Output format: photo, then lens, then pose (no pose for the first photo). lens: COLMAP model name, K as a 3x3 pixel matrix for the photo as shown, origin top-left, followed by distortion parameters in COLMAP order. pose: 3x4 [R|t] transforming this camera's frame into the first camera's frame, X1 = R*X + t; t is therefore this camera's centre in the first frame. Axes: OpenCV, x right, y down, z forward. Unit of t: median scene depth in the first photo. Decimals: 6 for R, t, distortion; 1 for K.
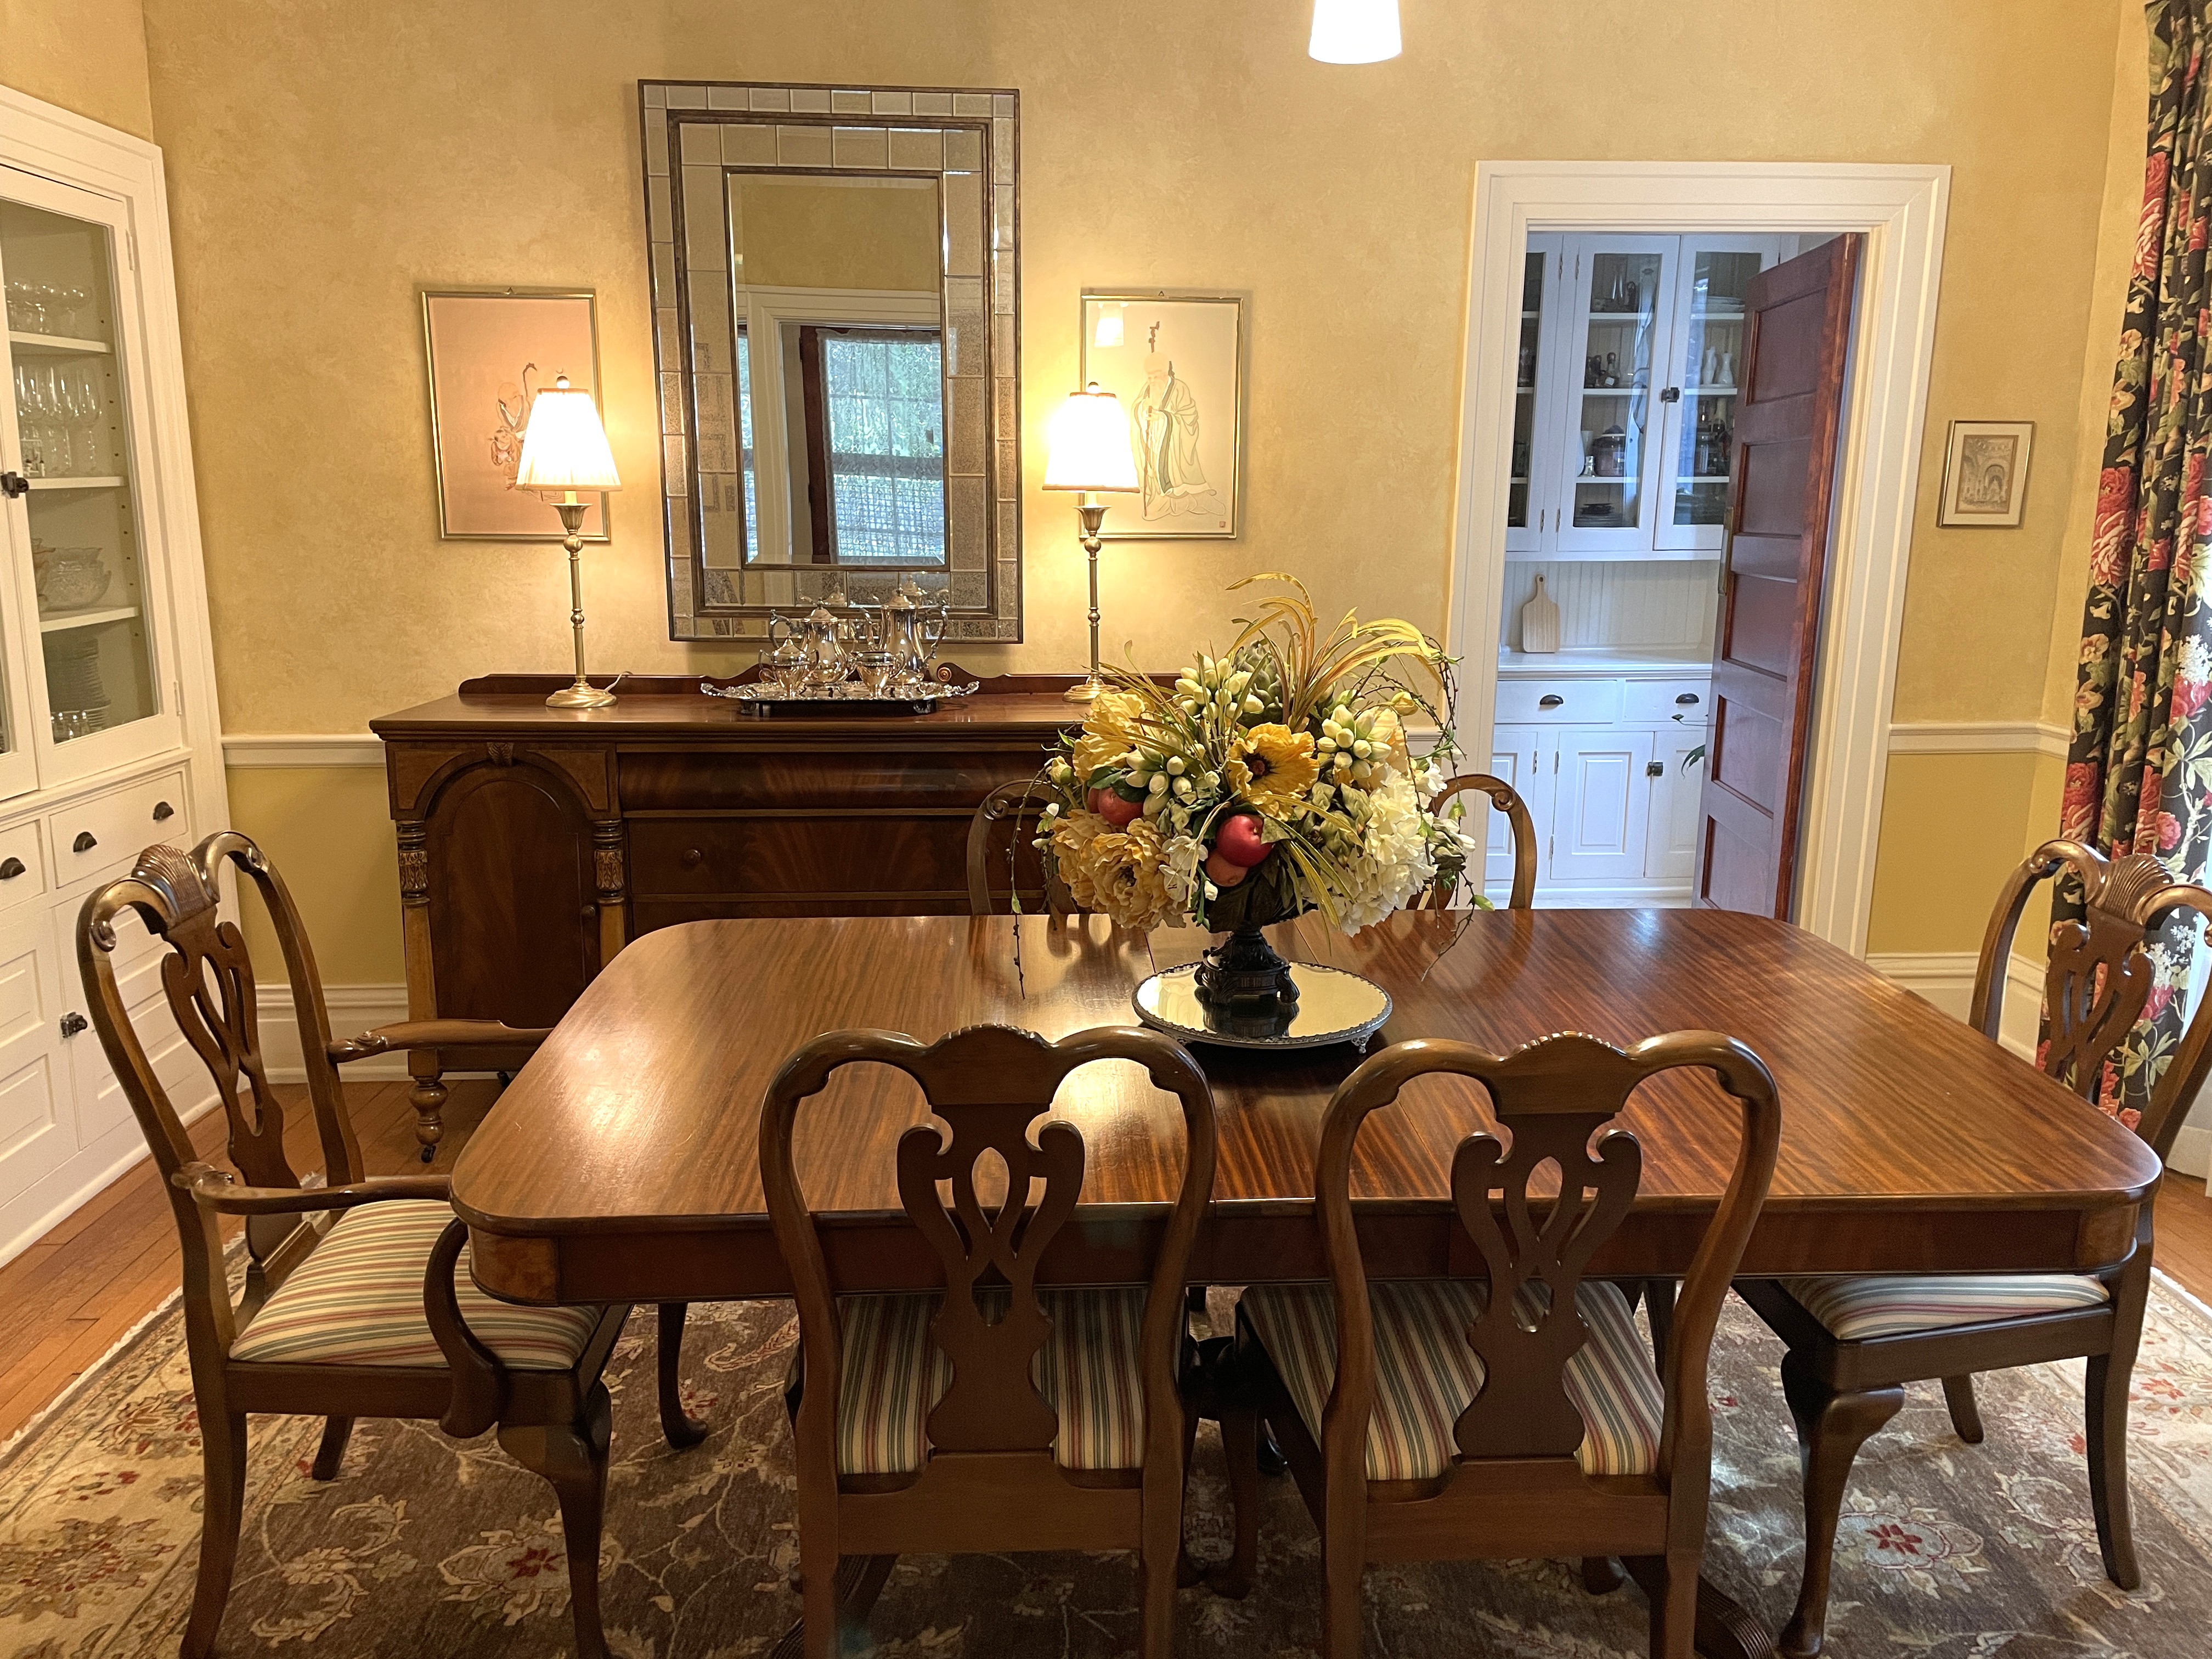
lens RADIAL K [[1679.2, 0, 1104.5], [0, 1679.2, 830.9], [0, 0, 1]] dist [0.065302, -0.084125]
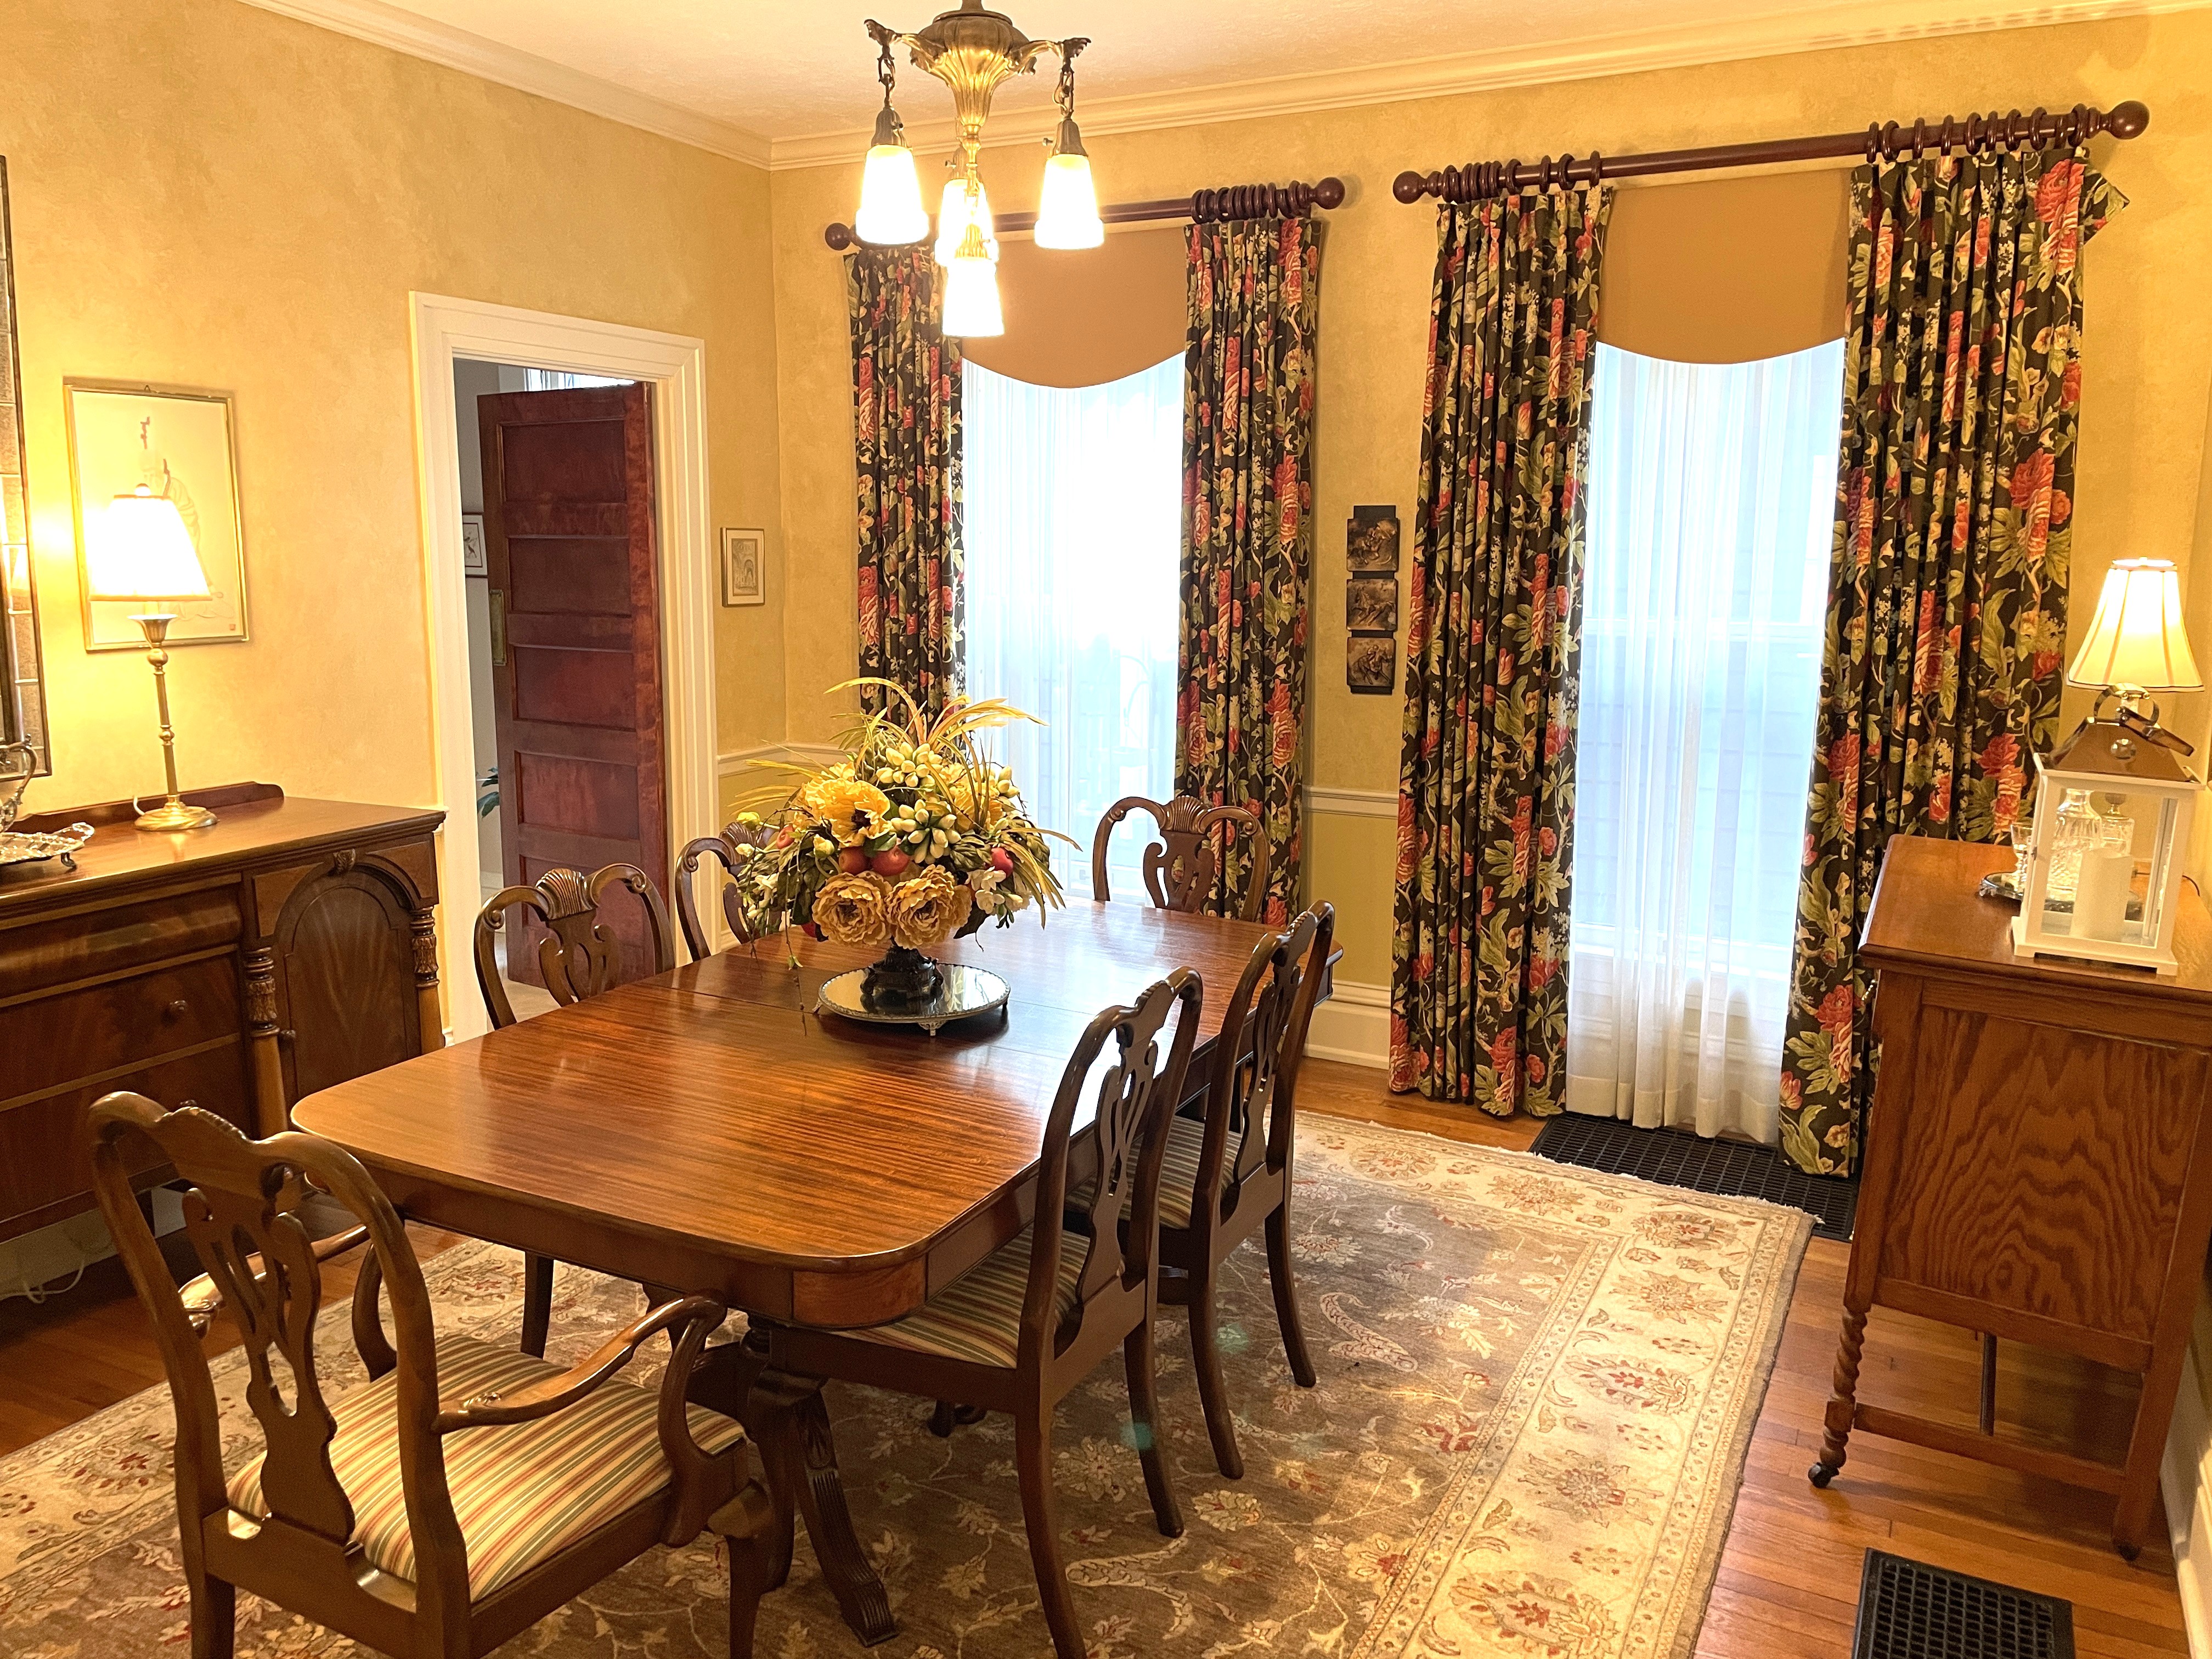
lens RADIAL K [[1679.2, 0, 1117.6], [0, 1679.2, 825.9], [0, 0, 1]] dist [0.065302, -0.084125]
pose [[0.482135, -0.149904, 0.863177, -0.570501], [0.170357, 0.982488, 0.075470, -0.061252], [-0.859374, 0.110661, 0.499230, 0.098575]]
